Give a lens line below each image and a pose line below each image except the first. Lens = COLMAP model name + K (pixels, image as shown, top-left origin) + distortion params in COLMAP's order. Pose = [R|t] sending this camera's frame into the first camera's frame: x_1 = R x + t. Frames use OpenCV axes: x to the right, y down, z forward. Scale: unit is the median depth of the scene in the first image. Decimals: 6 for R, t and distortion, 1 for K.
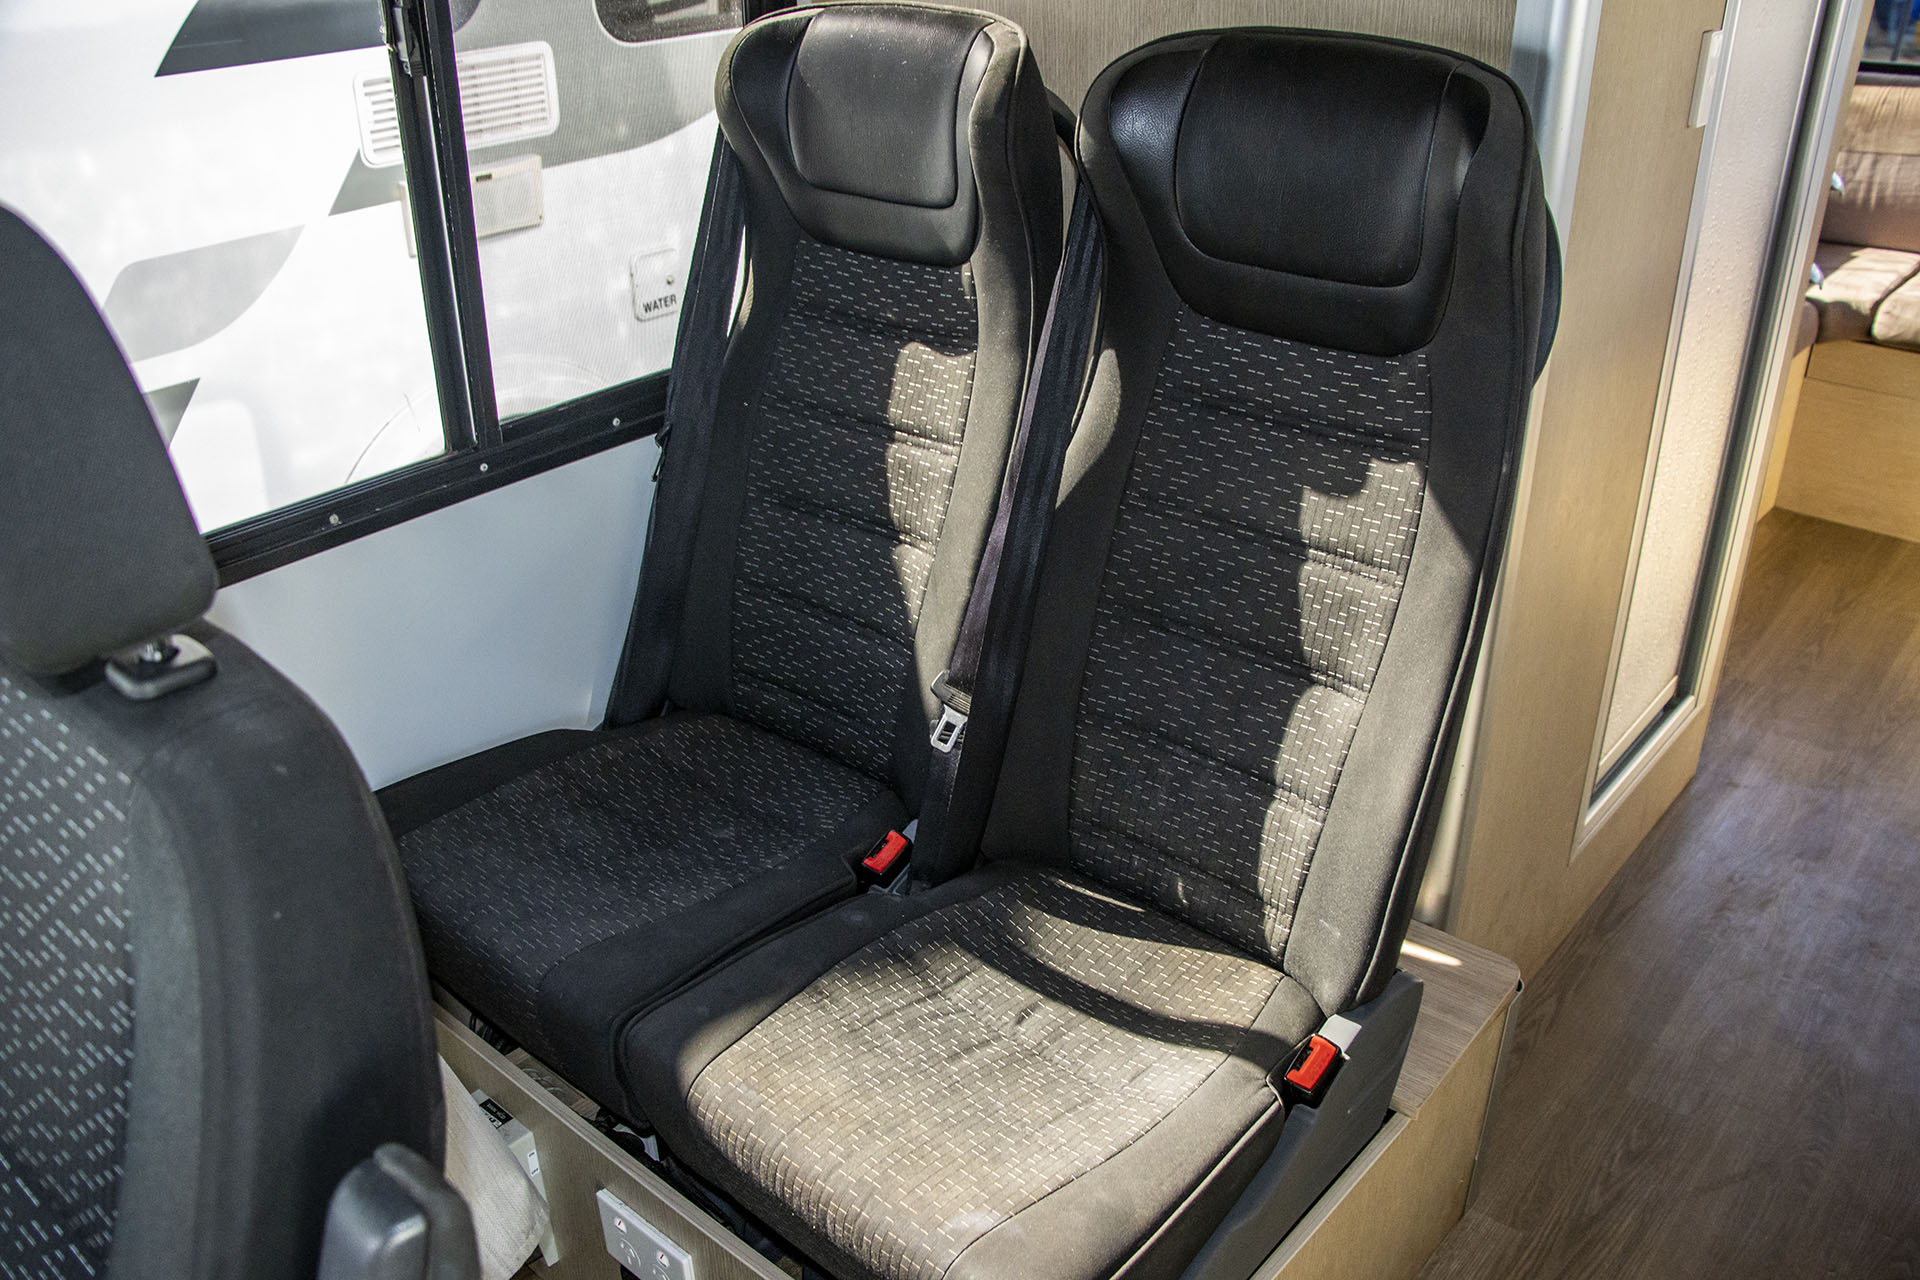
lens RADIAL K [[1585.8, 0, 969.7], [0, 1585.8, 667.6], [0, 0, 1]] dist [-0.186614, 0.156118]
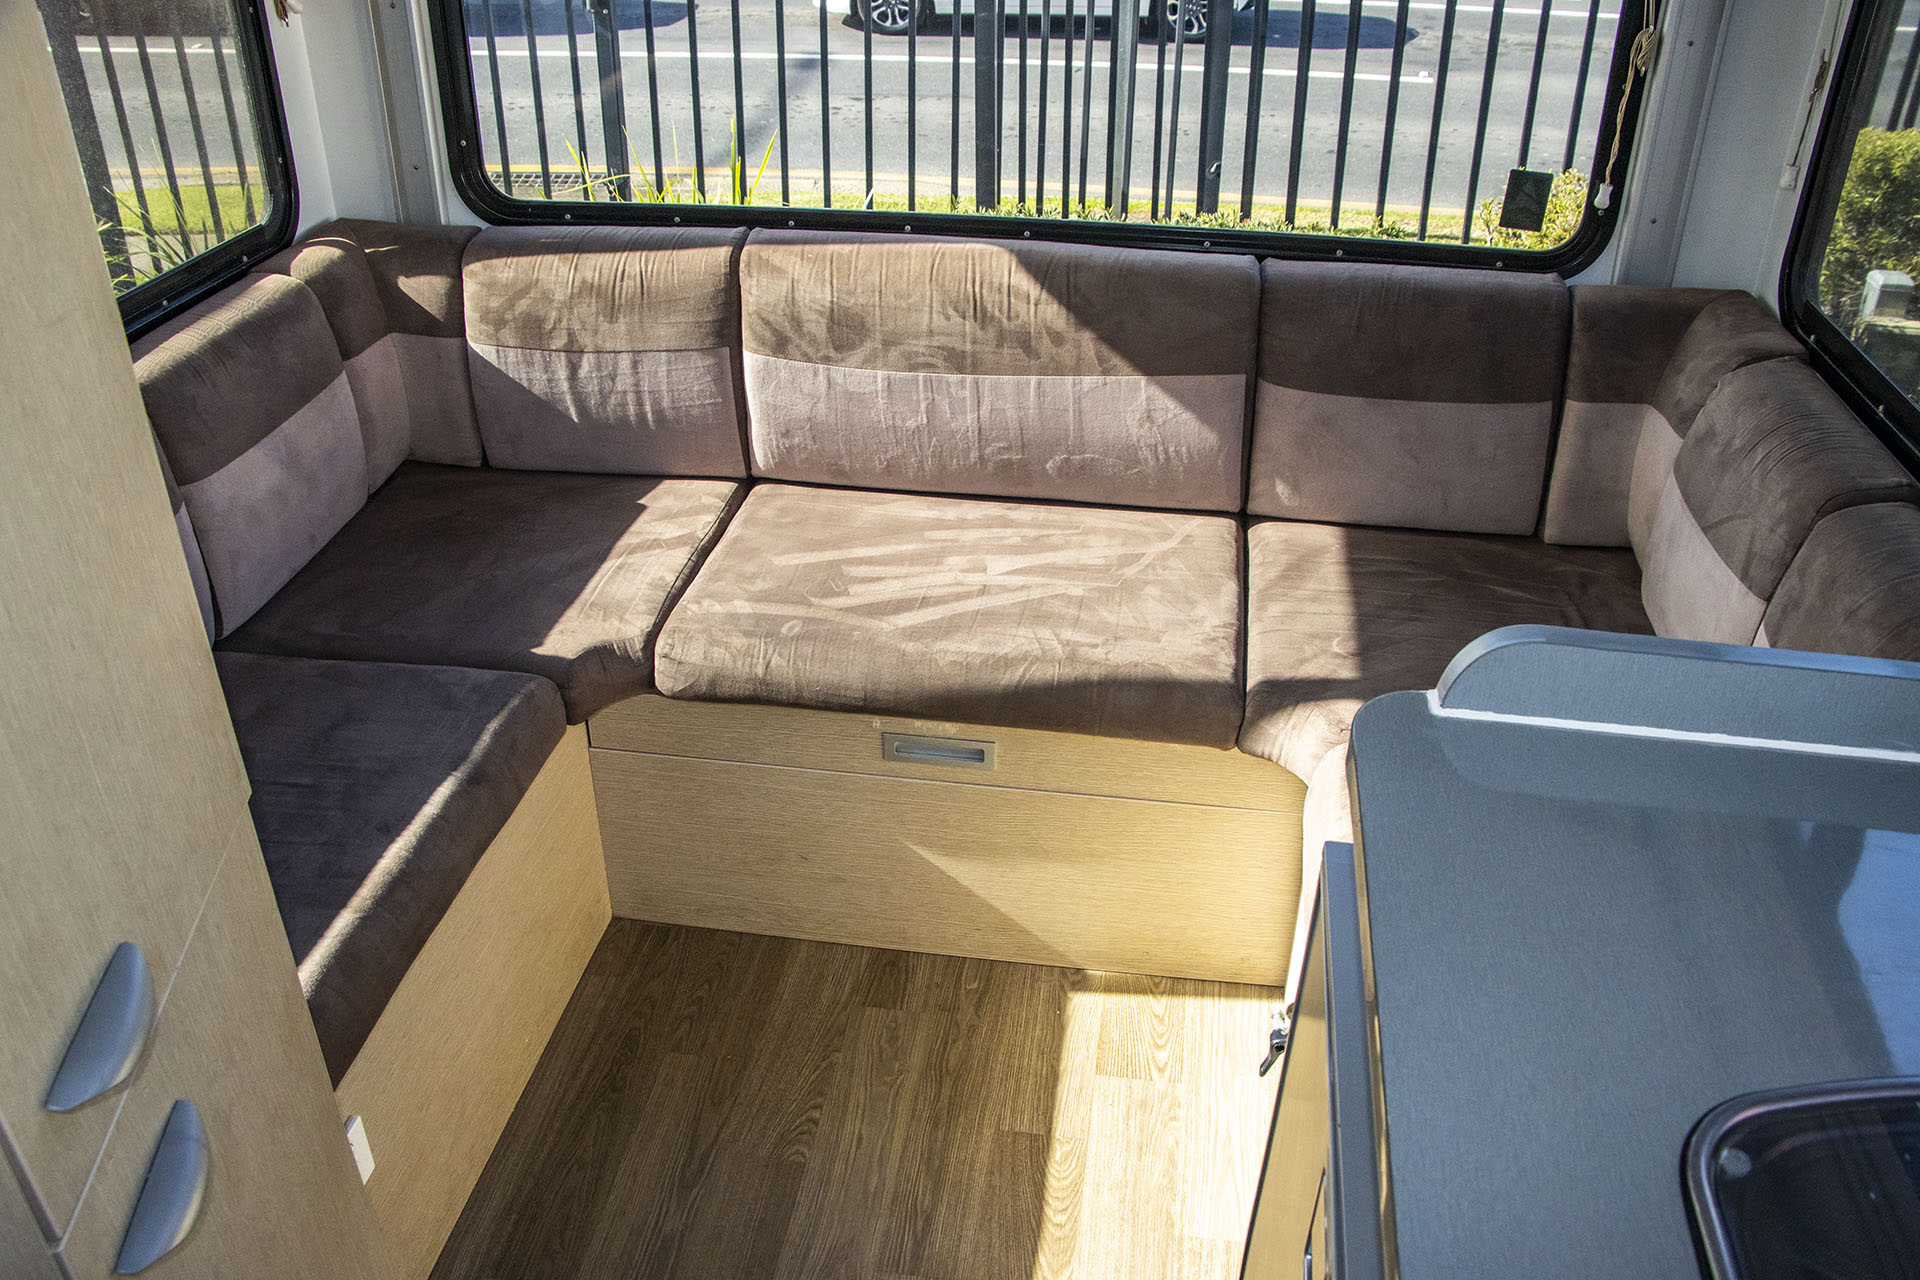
lens RADIAL K [[1585.8, 0, 969.7], [0, 1585.8, 667.6], [0, 0, 1]] dist [-0.186614, 0.156118]
pose [[0.847067, -0.265908, 0.460185, 0.927188], [0.241036, 0.963882, 0.113281, -0.617945], [-0.473687, 0.014965, 0.880566, 0.802487]]
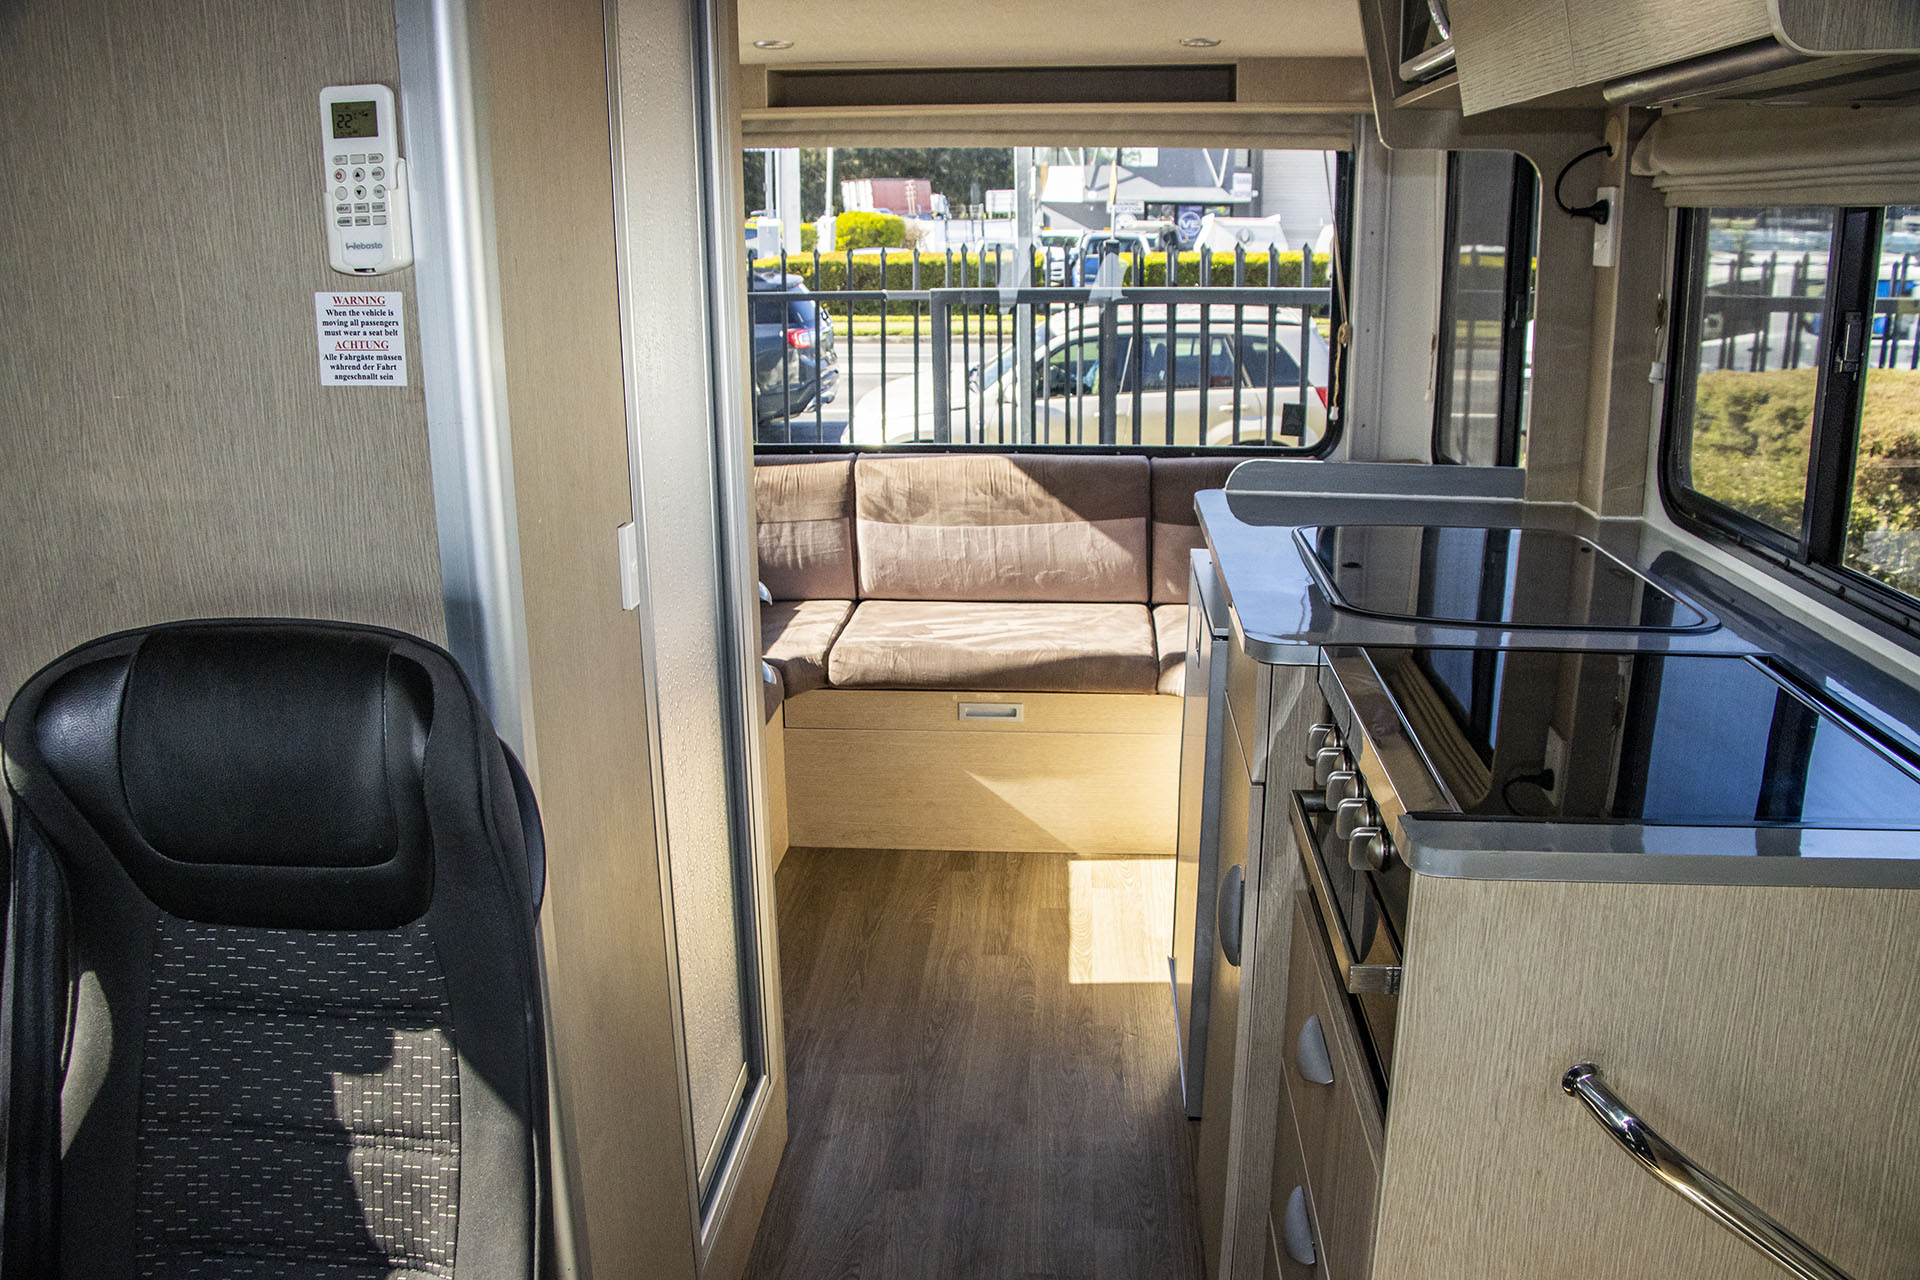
lens RADIAL K [[1585.8, 0, 969.7], [0, 1585.8, 667.6], [0, 0, 1]] dist [-0.186614, 0.156118]
pose [[0.805436, -0.162995, 0.569830, 0.030817], [0.282610, 0.950722, -0.127515, -0.115757], [-0.520965, 0.263745, 0.811809, -0.031641]]
